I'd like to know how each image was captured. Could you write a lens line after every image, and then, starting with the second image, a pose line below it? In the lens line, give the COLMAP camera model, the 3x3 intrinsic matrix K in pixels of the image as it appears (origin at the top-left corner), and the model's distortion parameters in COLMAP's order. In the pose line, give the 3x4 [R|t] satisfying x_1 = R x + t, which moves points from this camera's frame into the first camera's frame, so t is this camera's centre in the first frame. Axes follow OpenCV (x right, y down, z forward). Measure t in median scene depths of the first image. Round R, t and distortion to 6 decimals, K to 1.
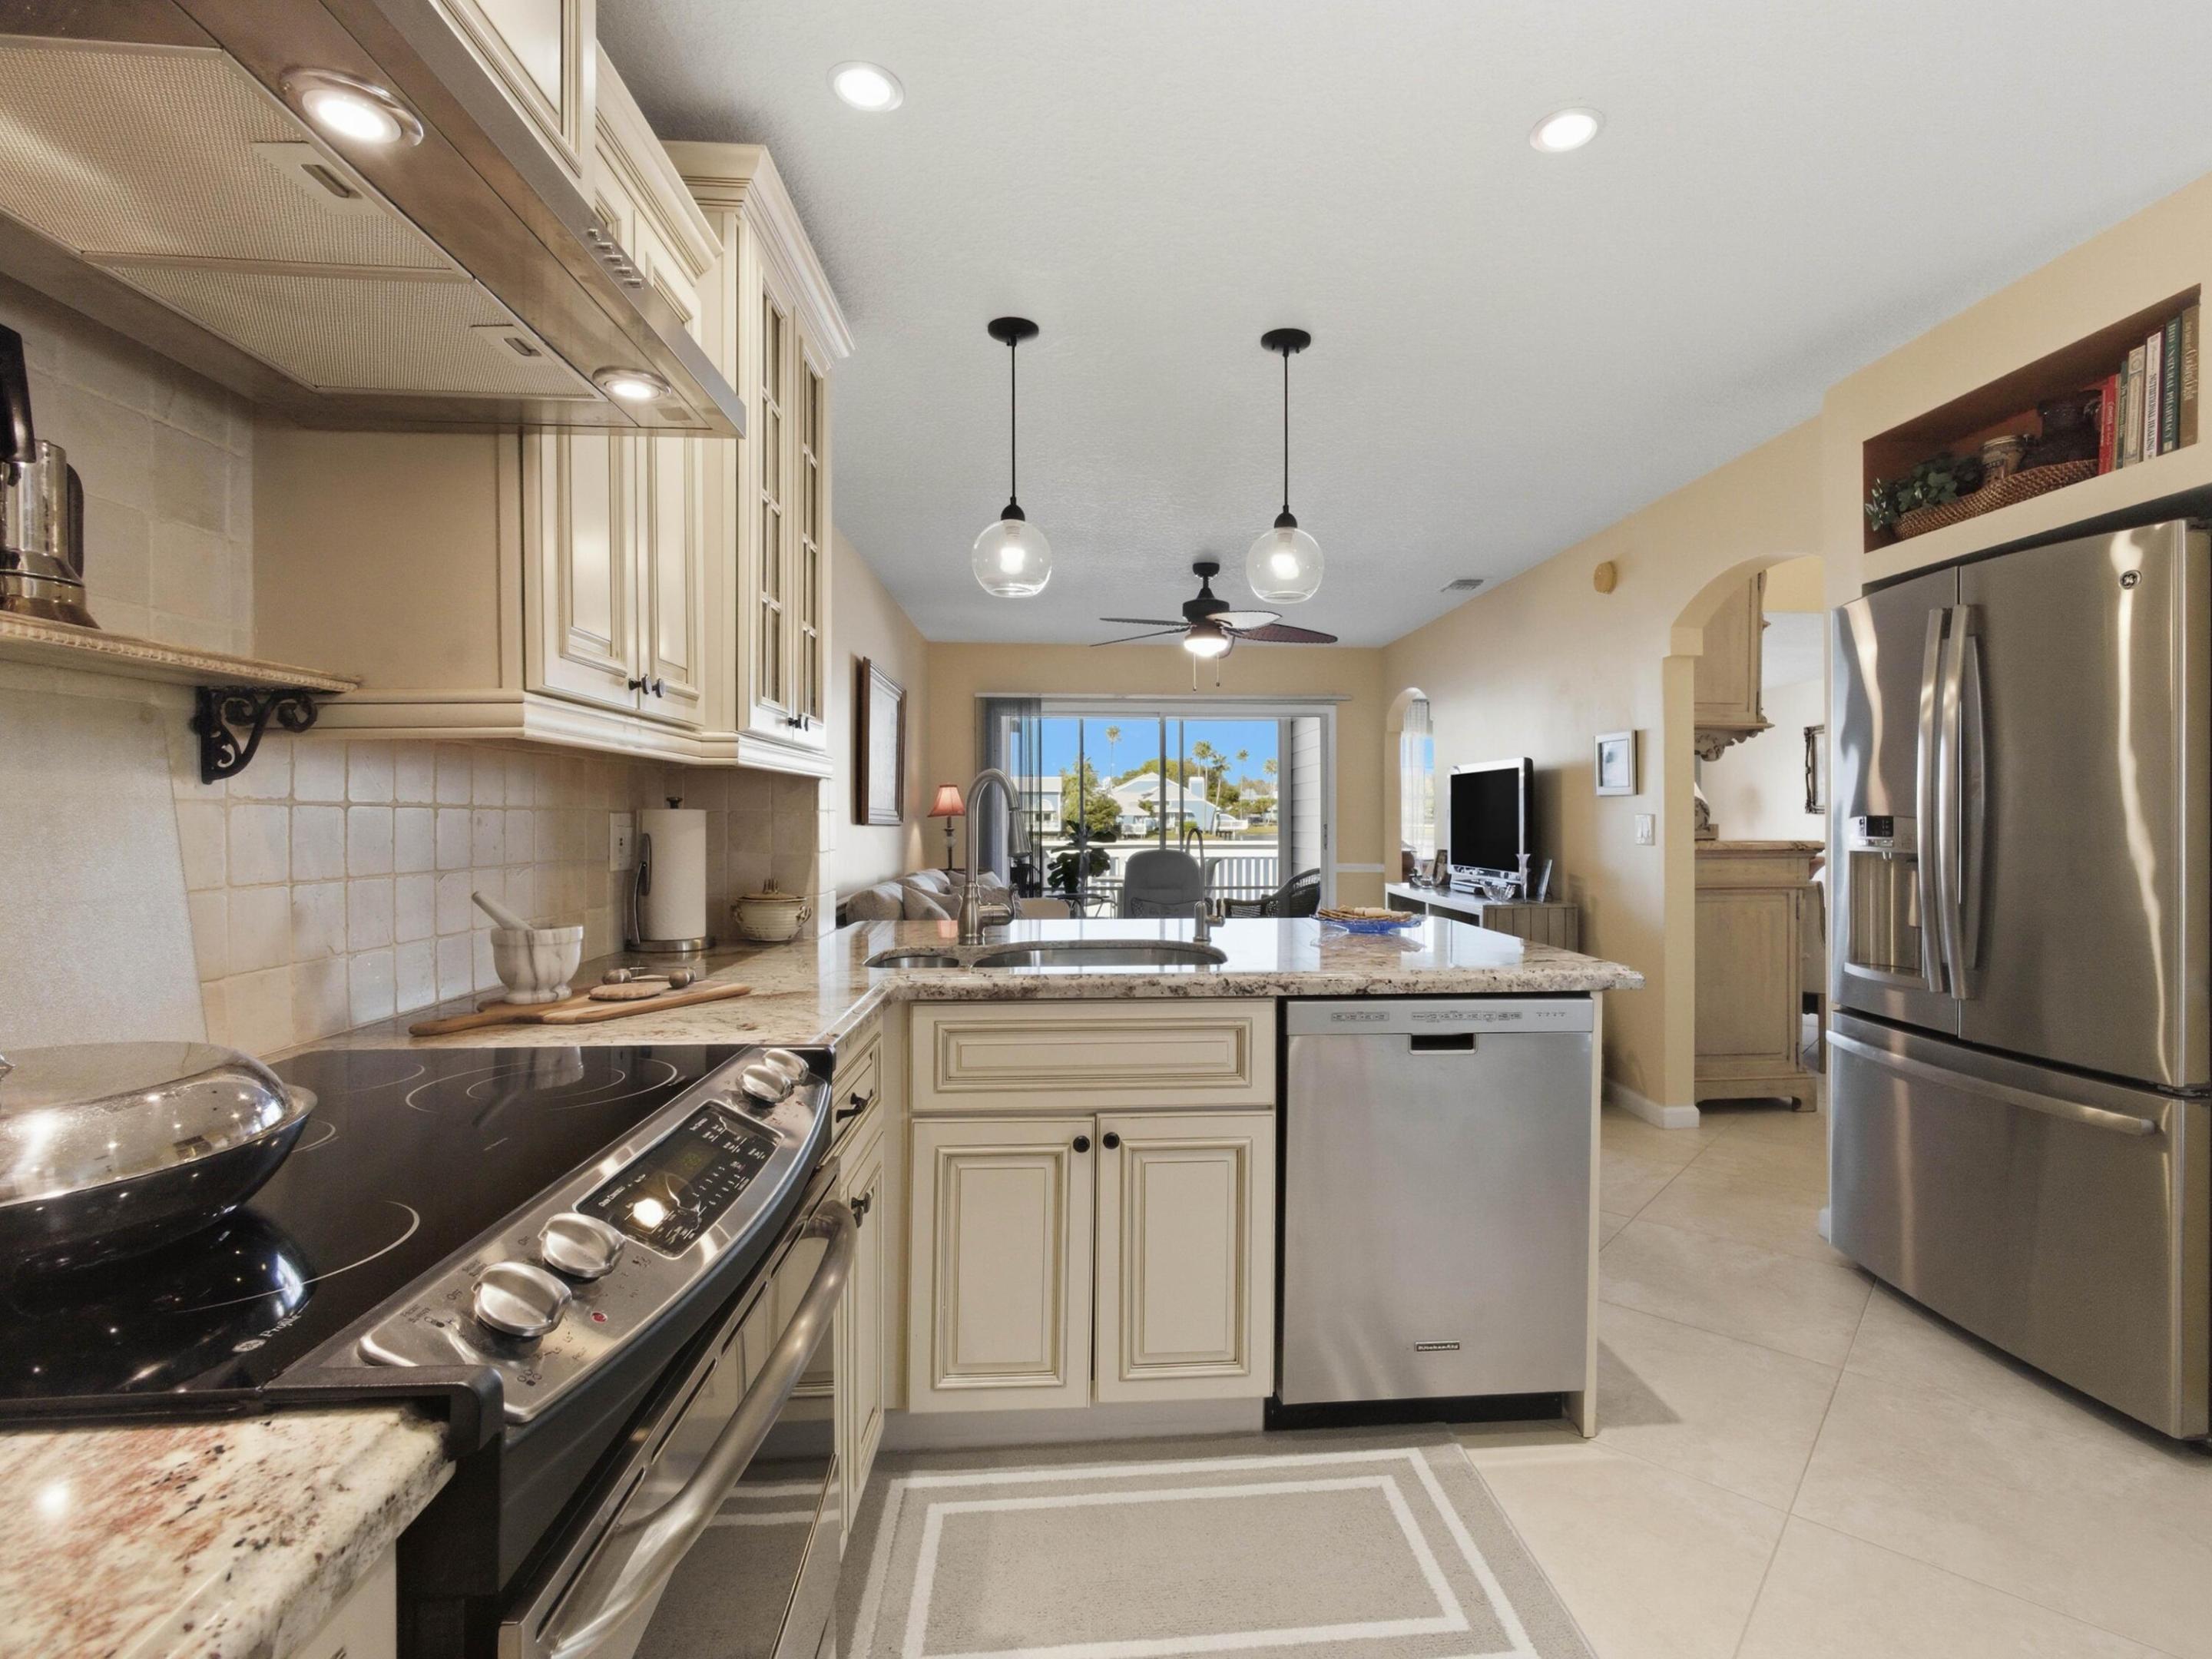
lens RADIAL K [[1060.9, 0, 1163.3], [0, 1060.9, 819.8], [0, 0, 1]] dist [-0.013241, 0.004527]
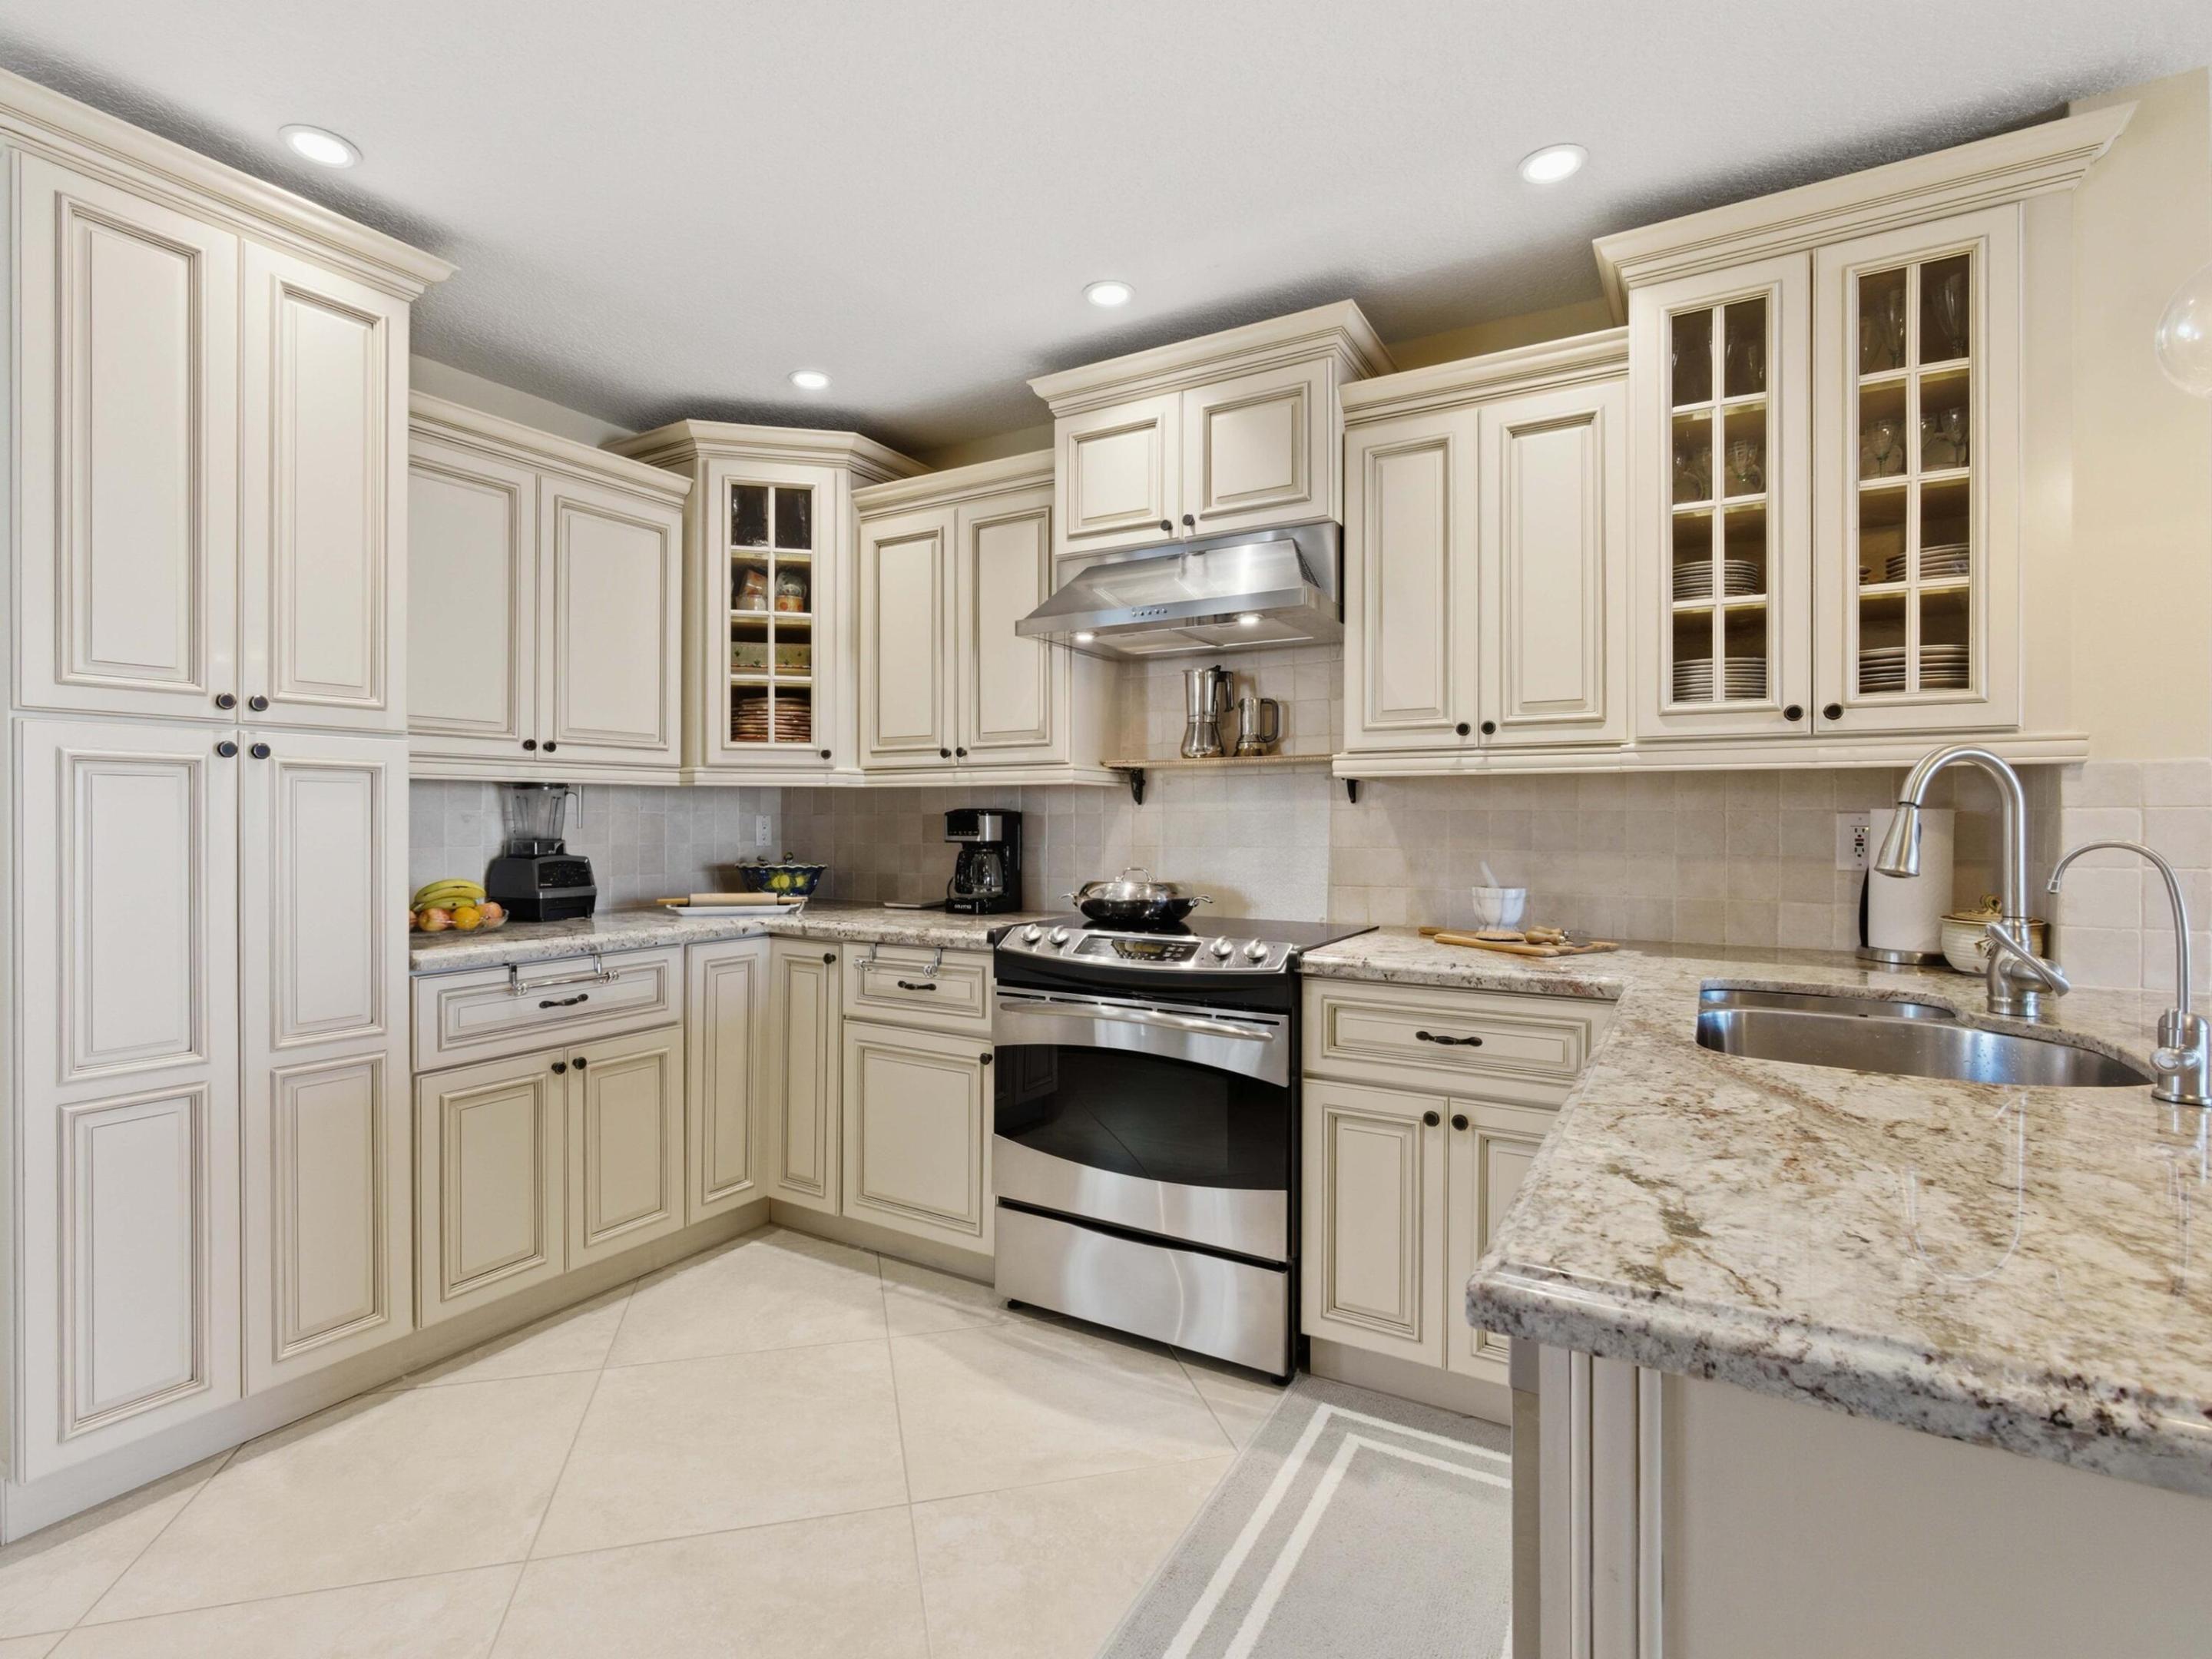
lens RADIAL K [[1060.9, 0, 1091.6], [0, 1060.9, 821.7], [0, 0, 1]] dist [-0.013241, 0.004527]
pose [[-0.585206, 0.000717, -0.810885, 0.594108], [-0.004722, 0.999980, 0.004292, 0.000025], [0.810871, 0.006340, -0.585190, 0.822645]]
